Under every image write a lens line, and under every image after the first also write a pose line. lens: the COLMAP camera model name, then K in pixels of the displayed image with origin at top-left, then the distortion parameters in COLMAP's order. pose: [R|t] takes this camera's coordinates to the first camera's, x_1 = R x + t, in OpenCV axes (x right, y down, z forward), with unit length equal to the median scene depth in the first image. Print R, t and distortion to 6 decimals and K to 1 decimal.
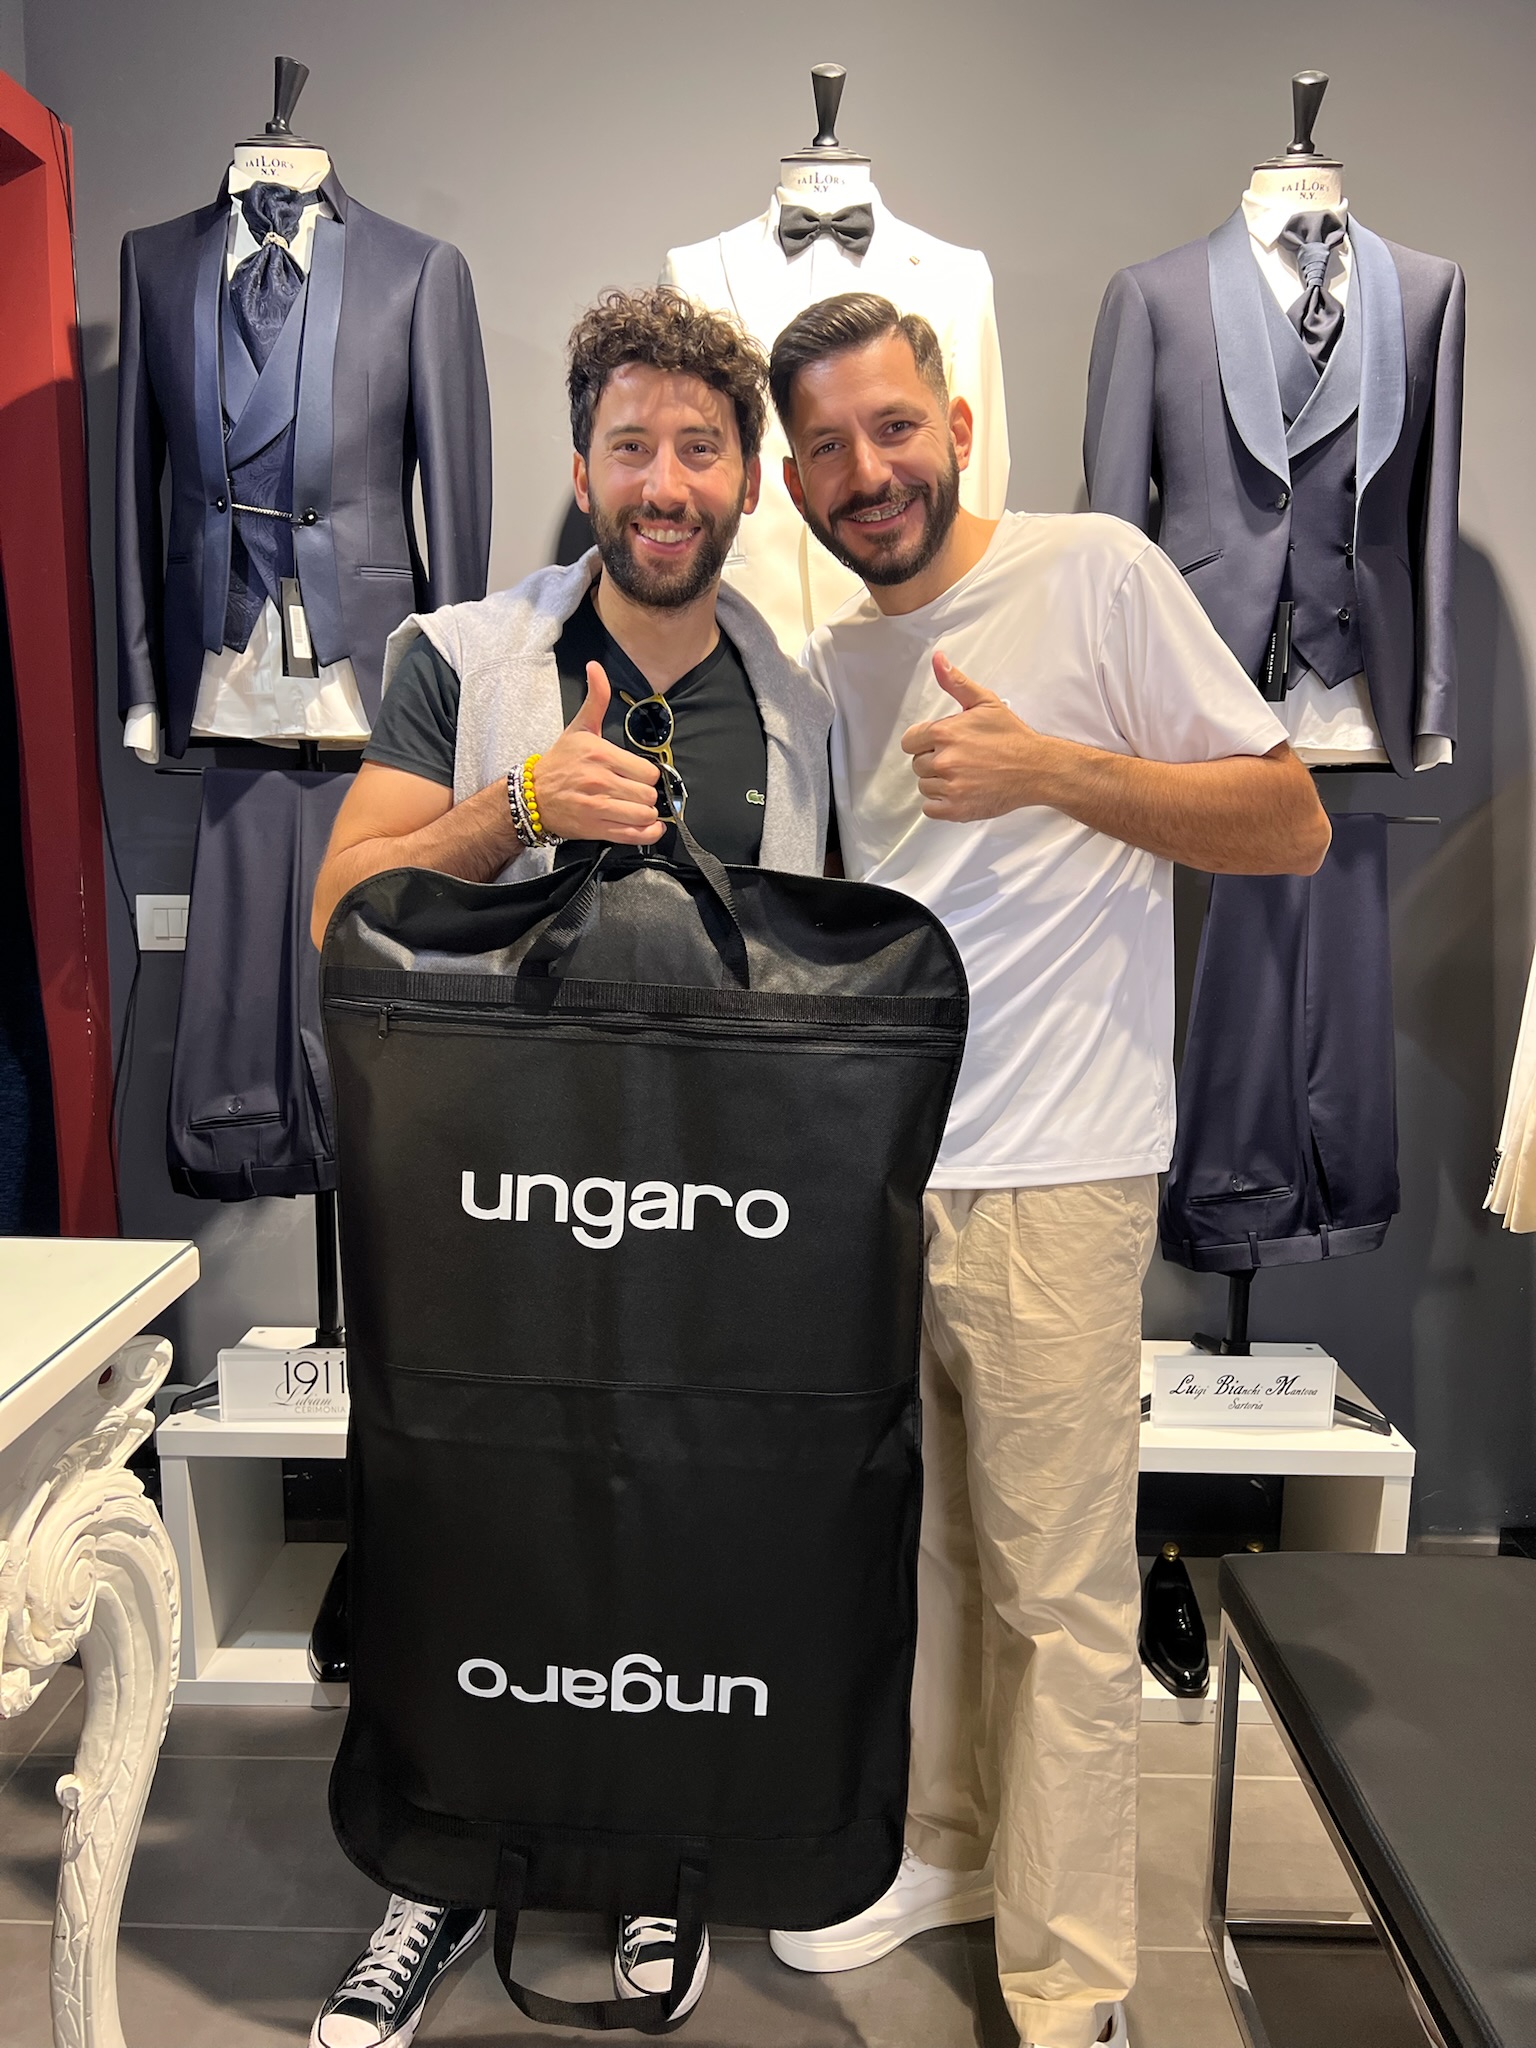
lens RADIAL K [[1549.4, 0, 770.1], [0, 1549.4, 1020.6], [0, 0, 1]] dist [0.025221, -0.028859]
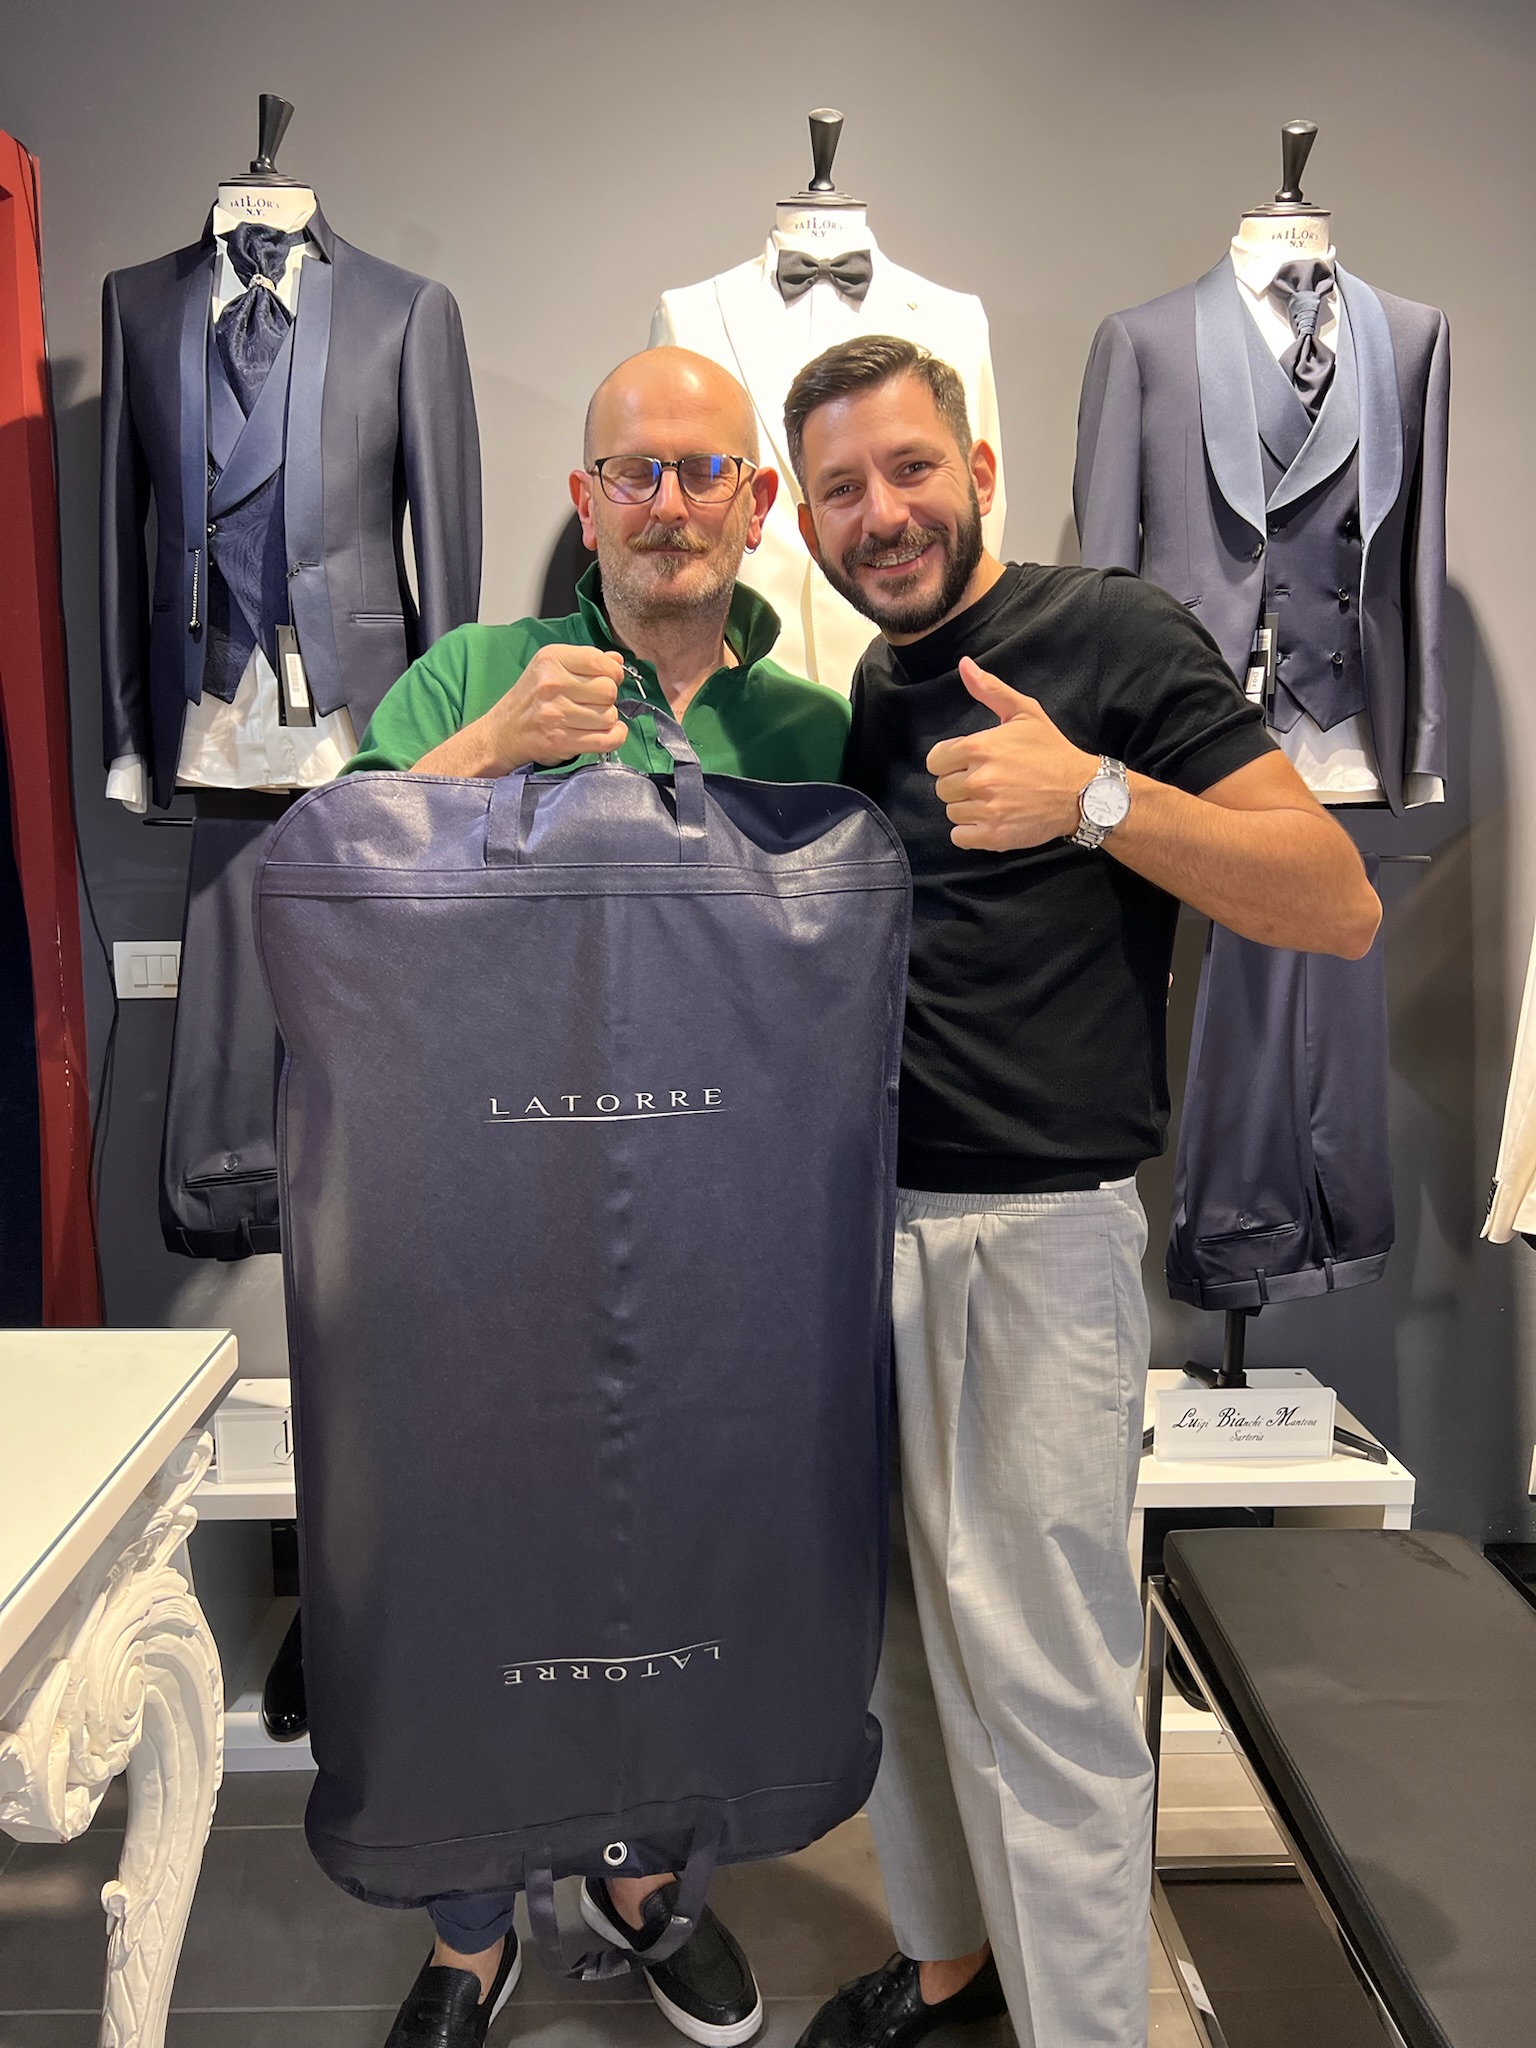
lens RADIAL K [[1549.4, 0, 770.1], [0, 1549.4, 1020.6], [0, 0, 1]] dist [0.025221, -0.028859]
pose [[0.998806, -0.015827, 0.046210, -0.051451], [0.015748, 0.999874, 0.002062, -0.033416], [-0.046236, -0.001332, 0.998930, 0.005847]]
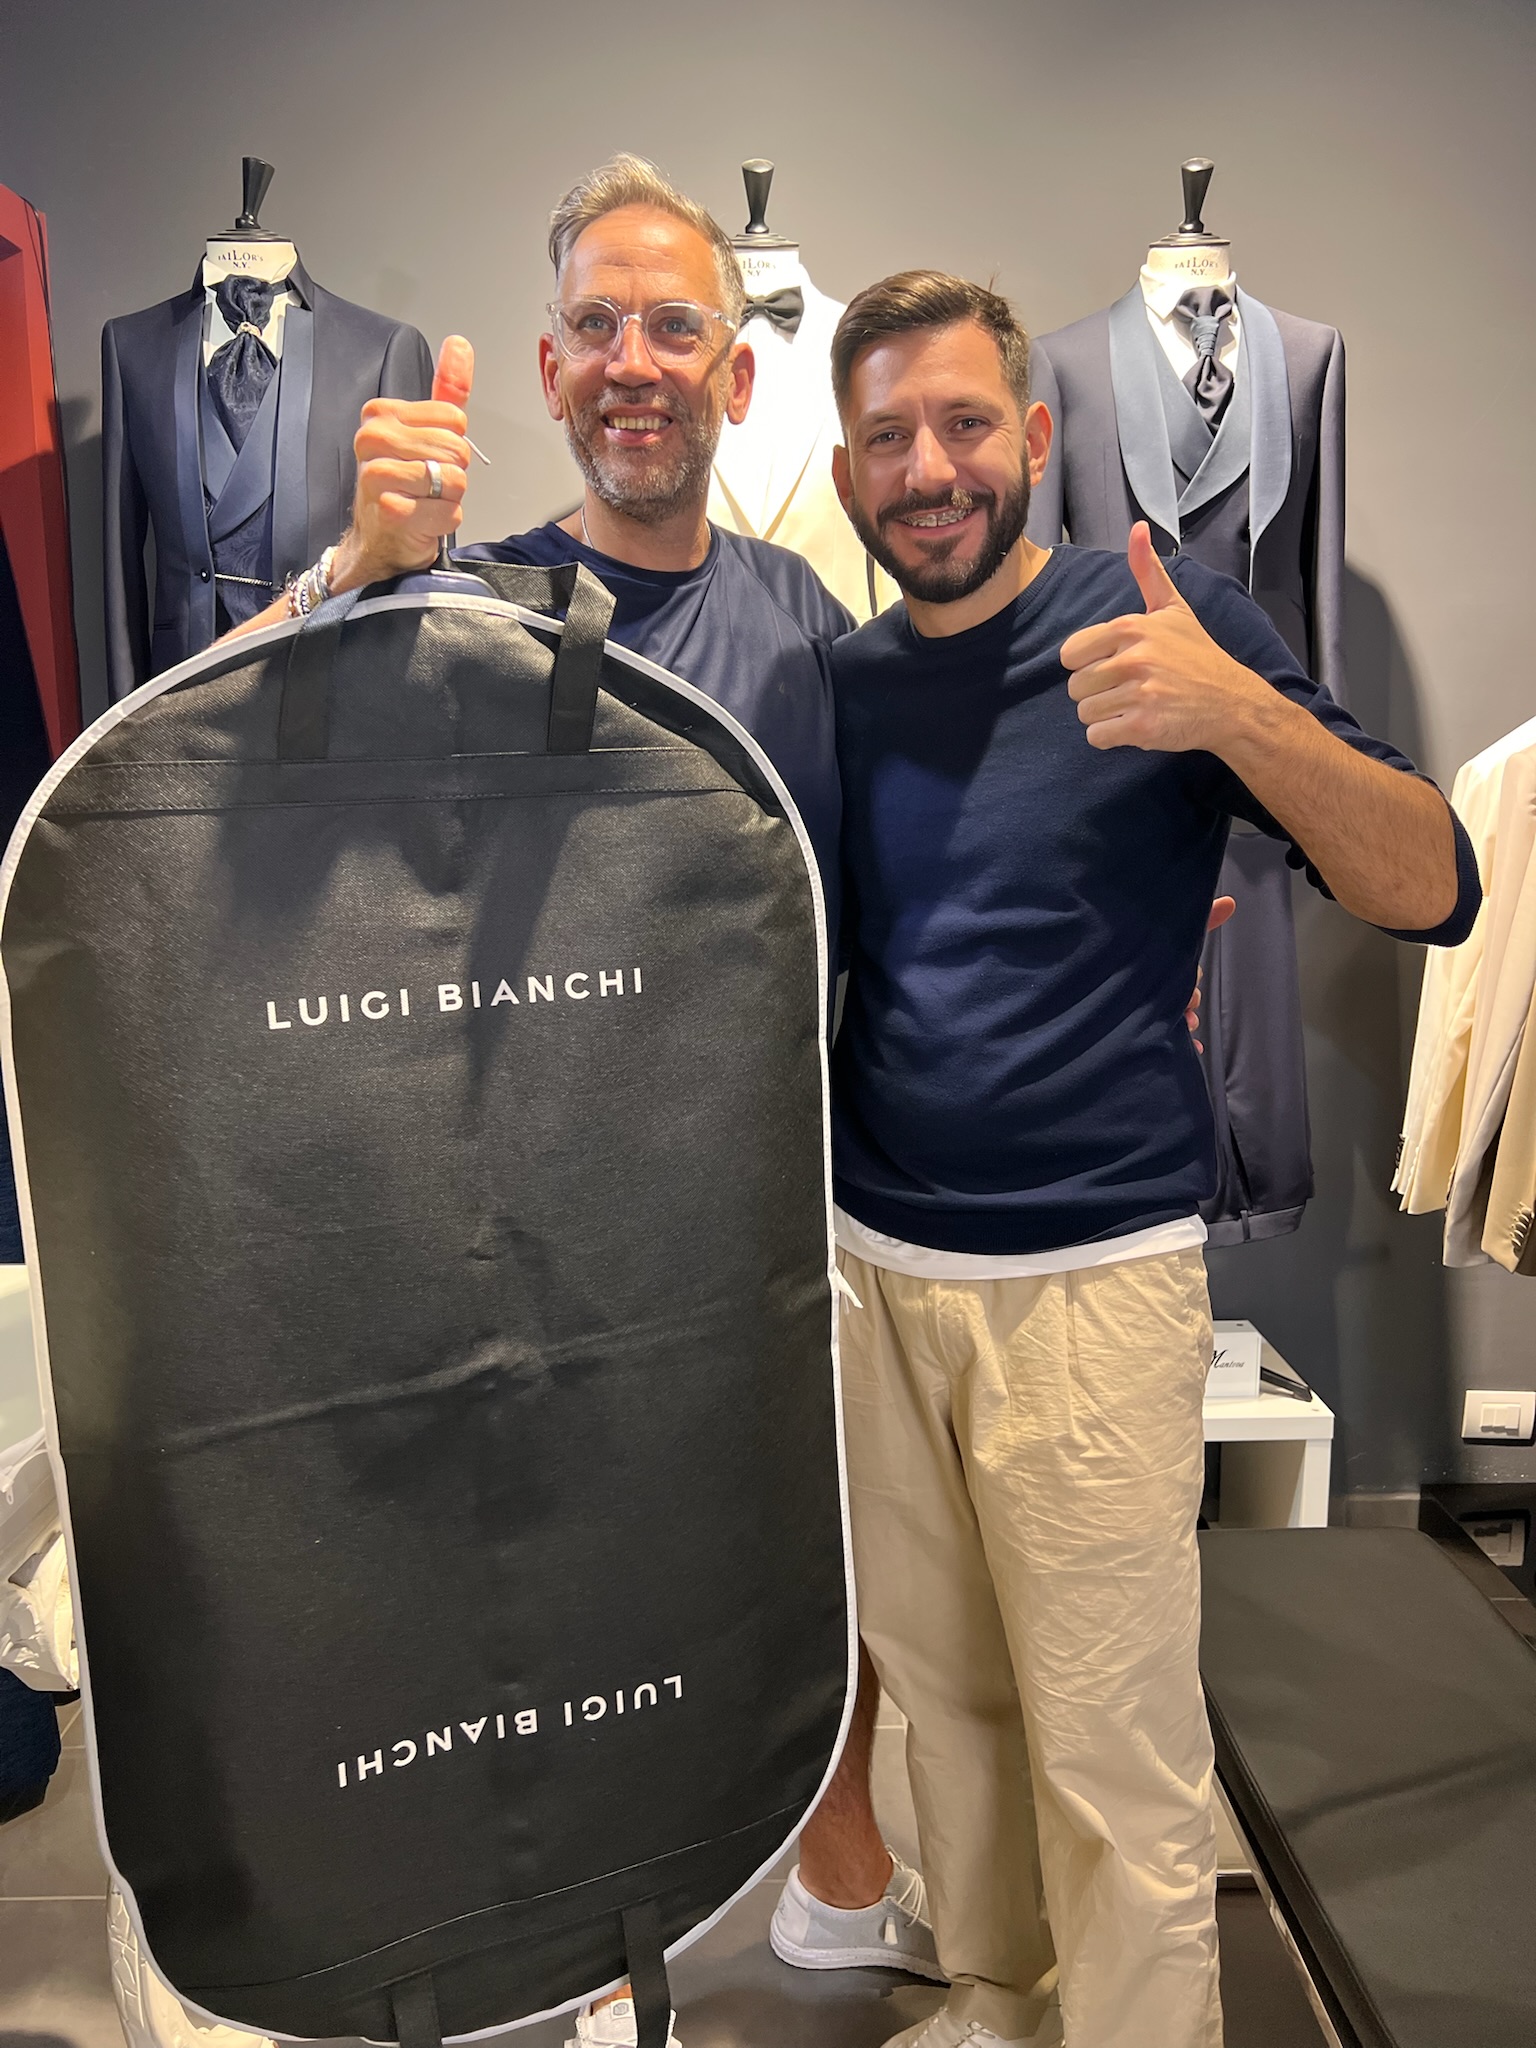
lens RADIAL K [[1549.9, 0, 777.3], [0, 1549.9, 1019.7], [0, 0, 1]] dist [0.003833, 0.004304]
pose [[0.999075, -0.029920, 0.030873, -0.000185], [0.029911, 0.999552, 0.000750, -0.013850], [-0.030881, 0.000174, 0.999523, -0.081886]]
